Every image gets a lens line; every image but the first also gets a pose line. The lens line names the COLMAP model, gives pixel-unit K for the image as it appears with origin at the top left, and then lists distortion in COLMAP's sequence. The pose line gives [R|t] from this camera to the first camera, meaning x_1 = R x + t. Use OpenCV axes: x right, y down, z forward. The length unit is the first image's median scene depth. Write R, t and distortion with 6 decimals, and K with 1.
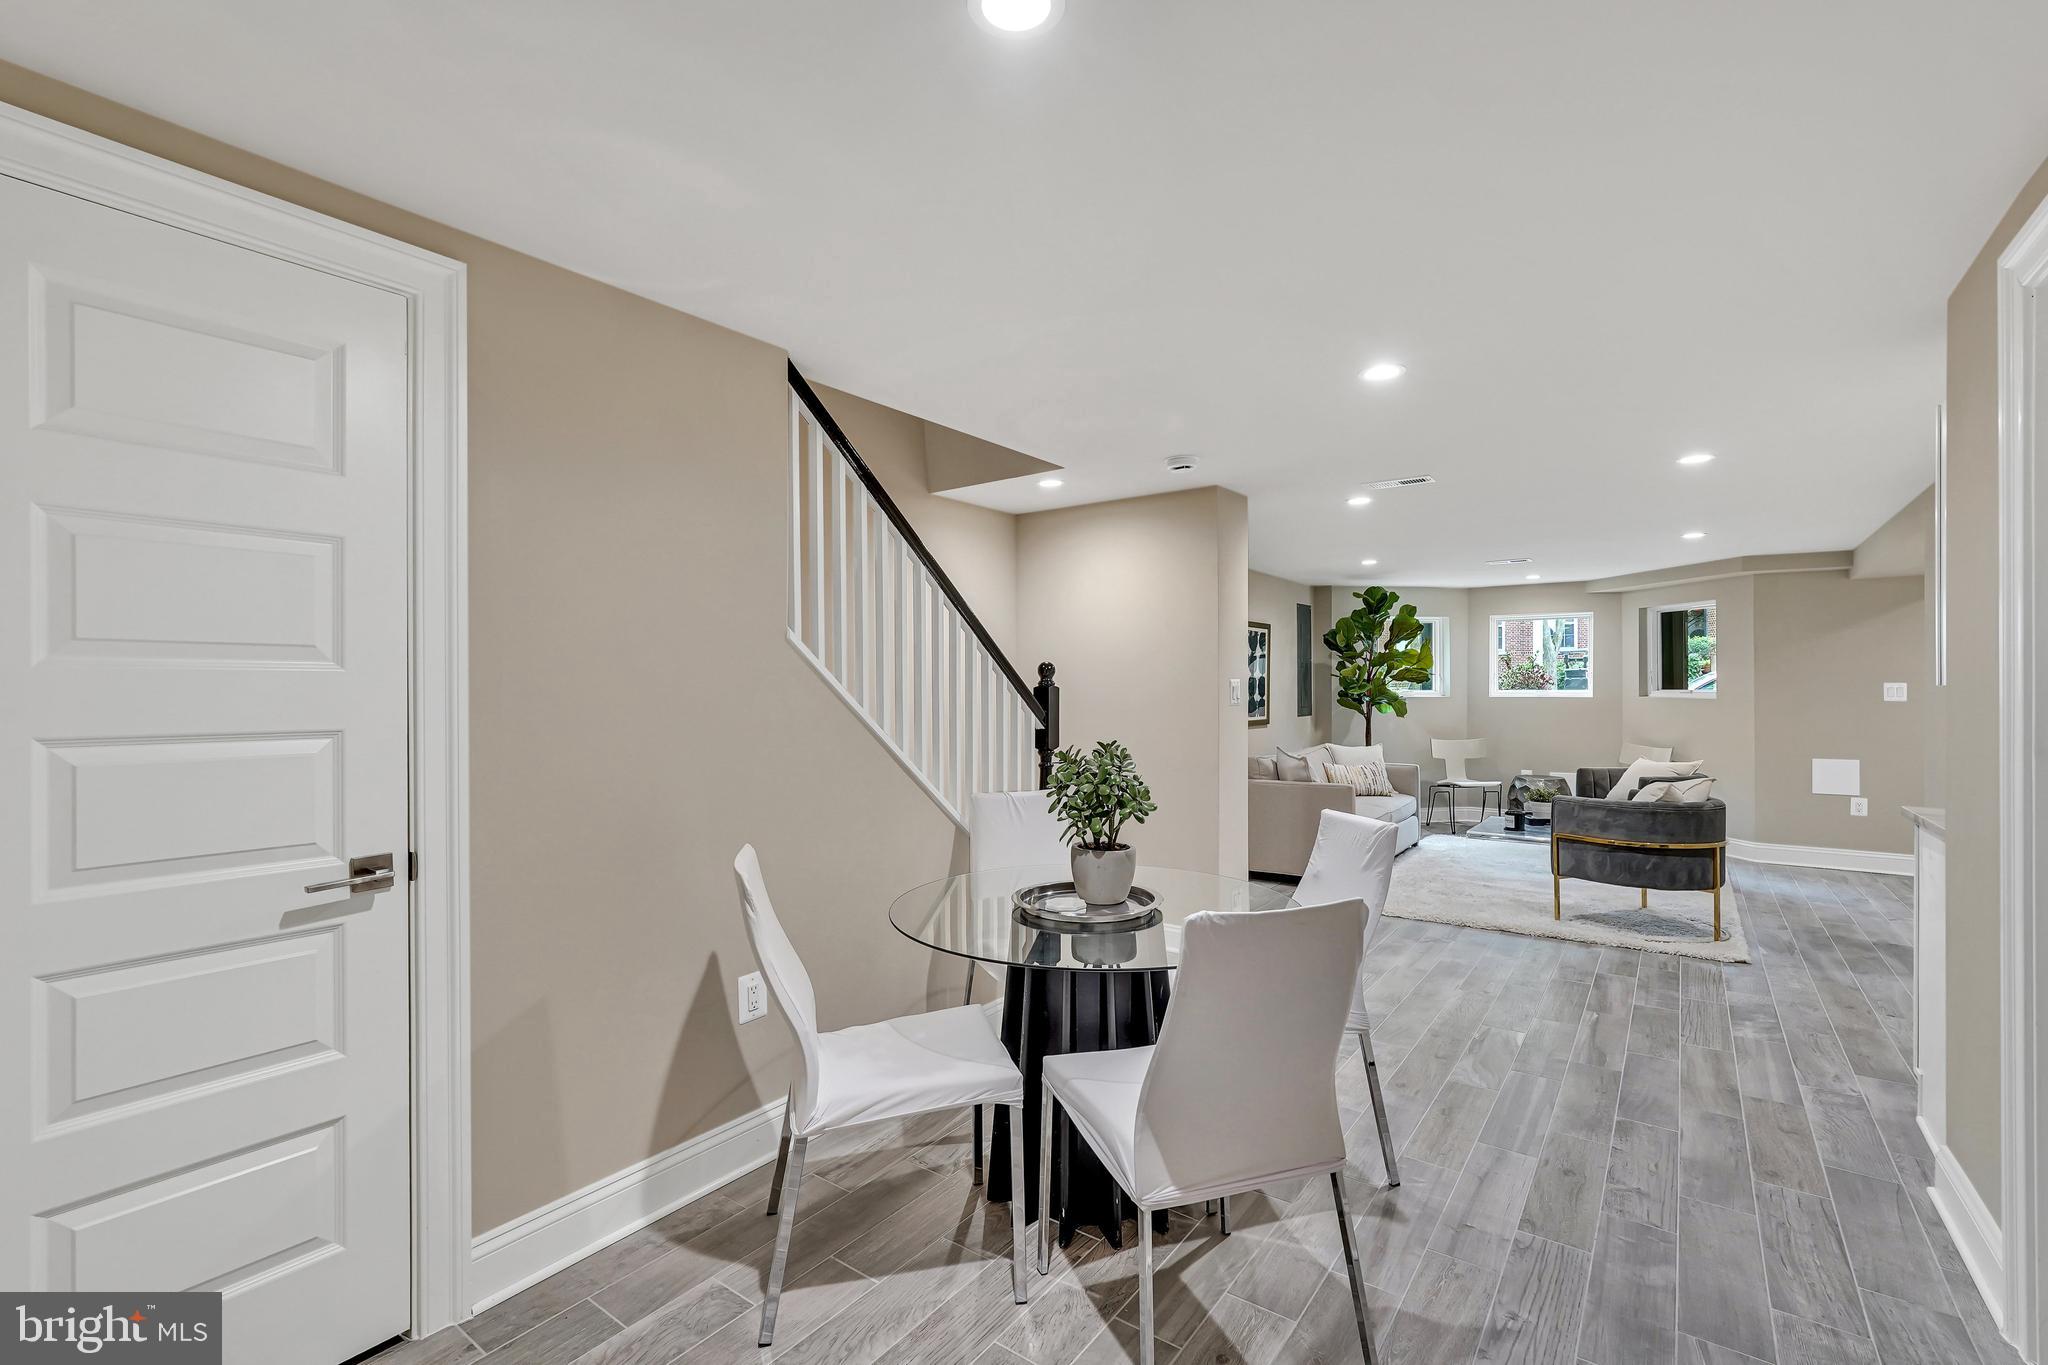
lens RADIAL K [[914.4, 0, 996.7], [0, 914.4, 677.7], [0, 0, 1]] dist [-0.012418, 0.007202]
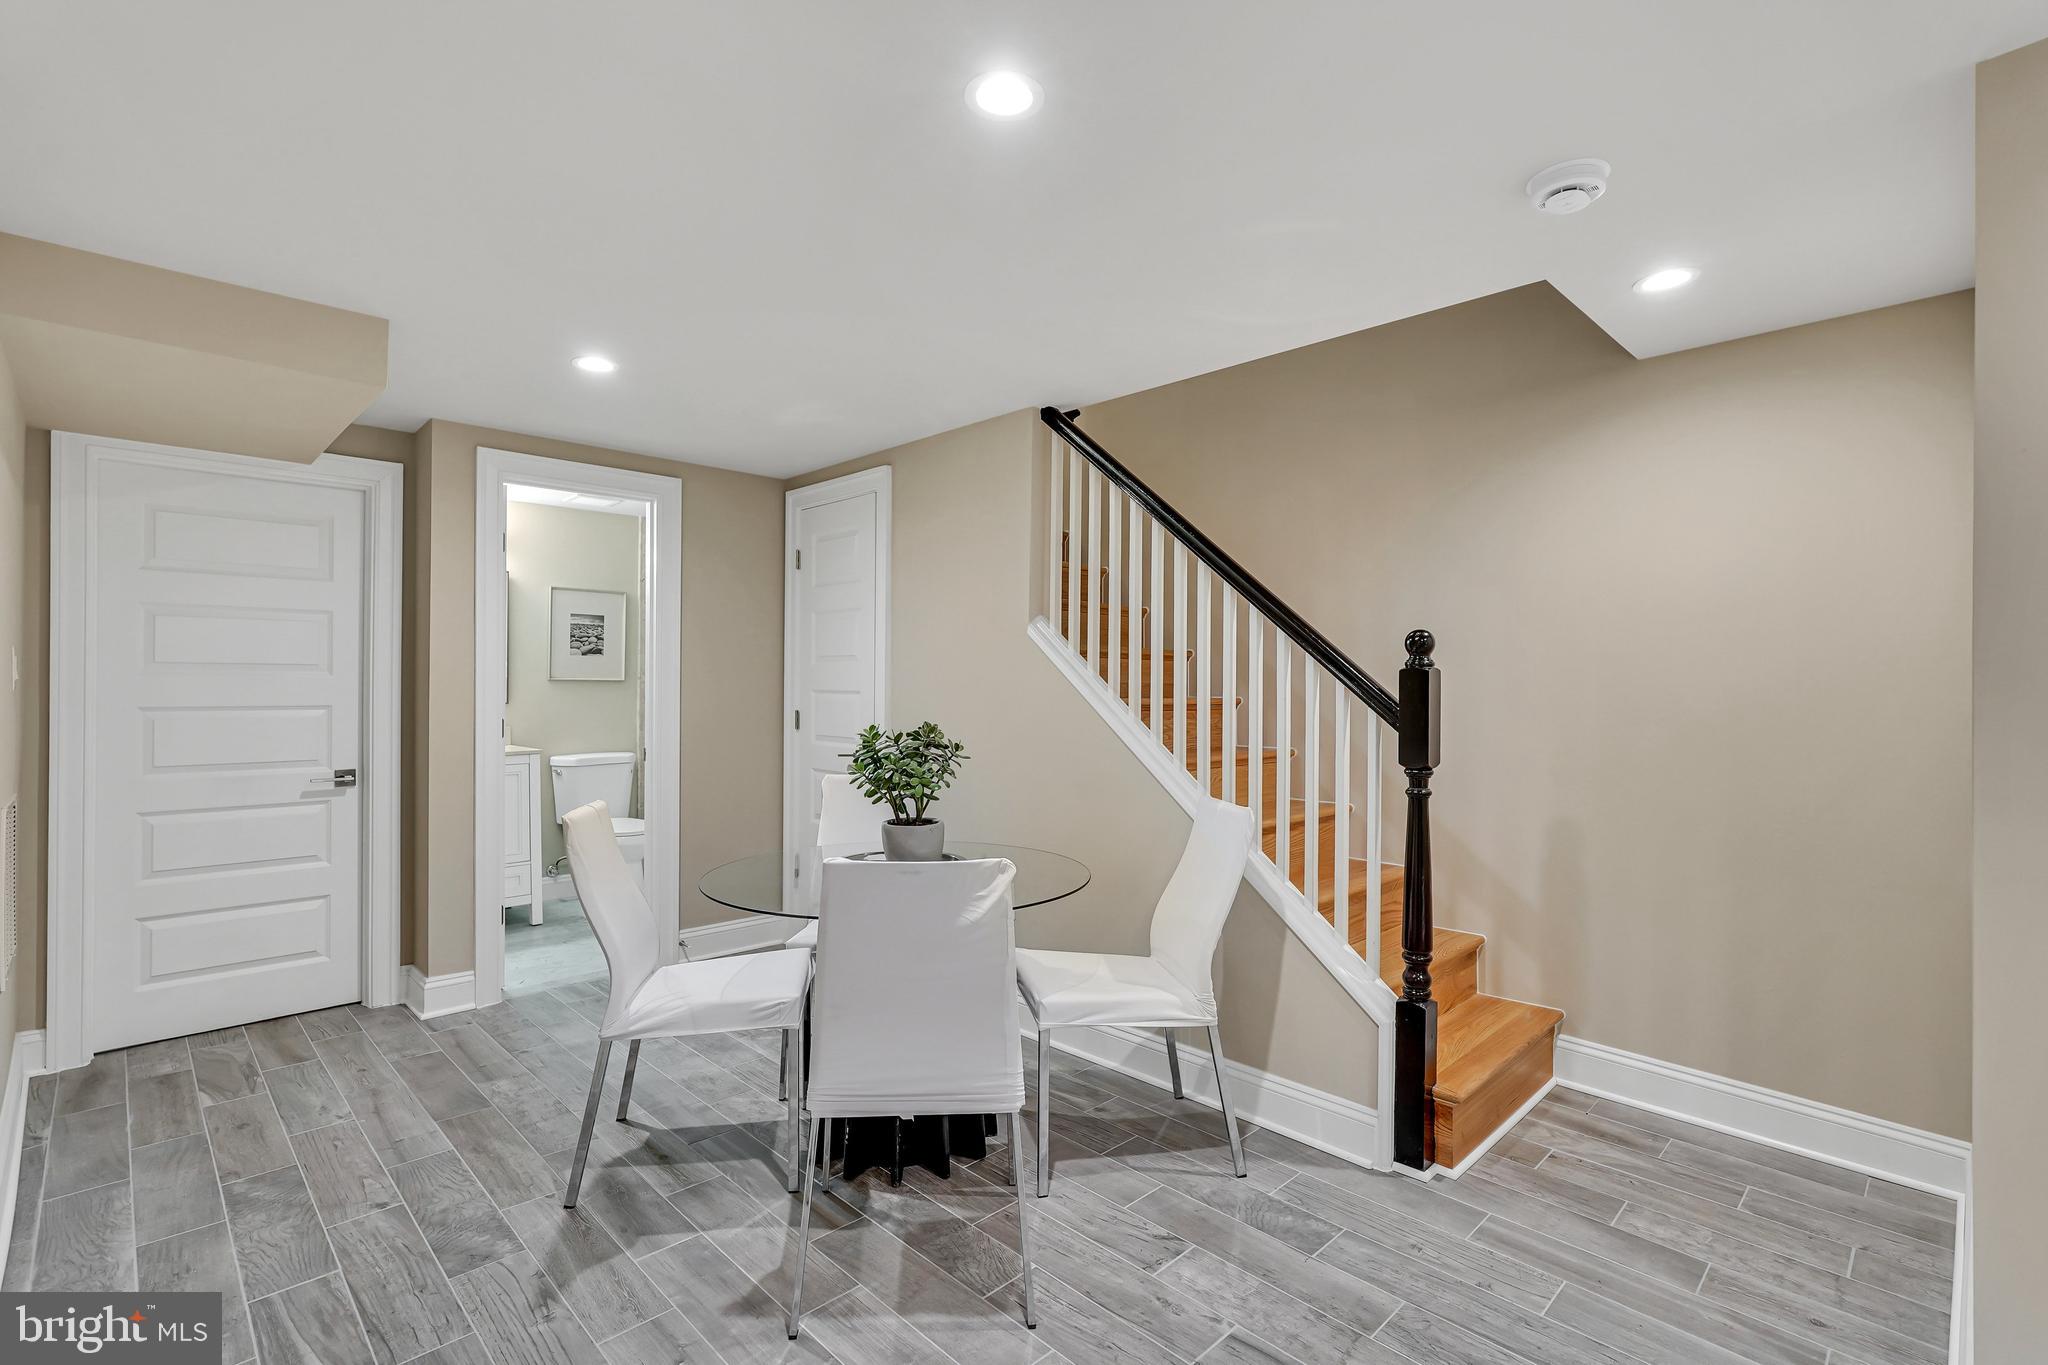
lens RADIAL K [[952.7, 0, 1035.7], [0, 952.7, 679.7], [0, 0, 1]] dist [-0.003918, 0.002311]
pose [[-0.149003, 0.000888, -0.988836, 0.581689], [0.007120, 0.999975, -0.000175, 0.011835], [0.988811, -0.007066, -0.149005, 0.651556]]
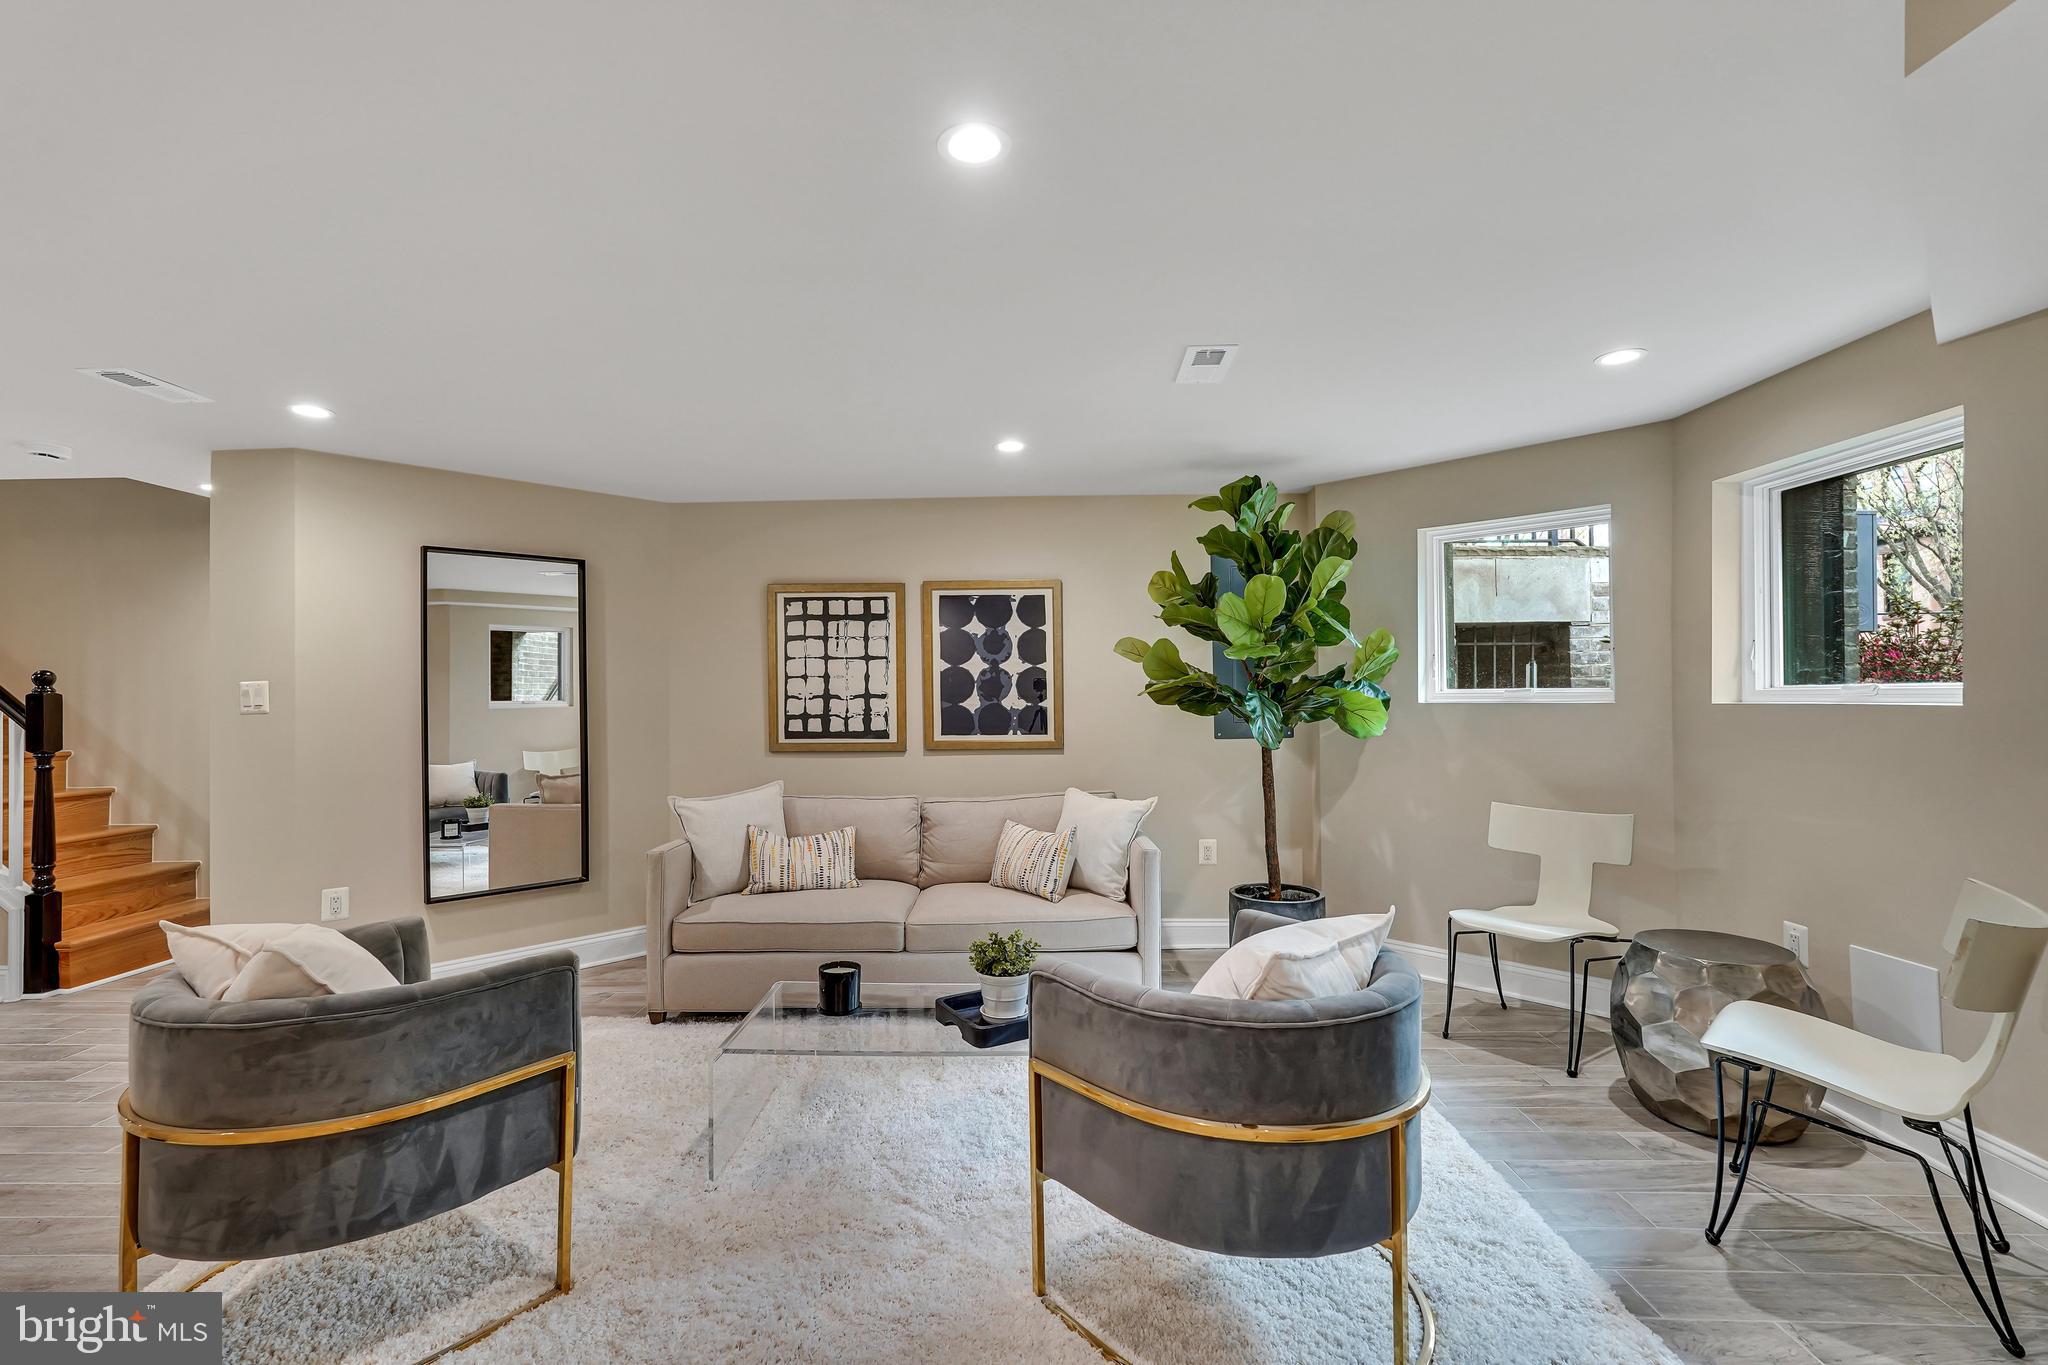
lens RADIAL K [[914.4, 0, 974.7], [0, 914.4, 681.8], [0, 0, 1]] dist [-0.012418, 0.007202]
pose [[0.575809, -0.015688, -0.817433, 1.214770], [0.016882, 0.999831, -0.007296, 0.017543], [0.817410, -0.009599, 0.575977, 0.997640]]
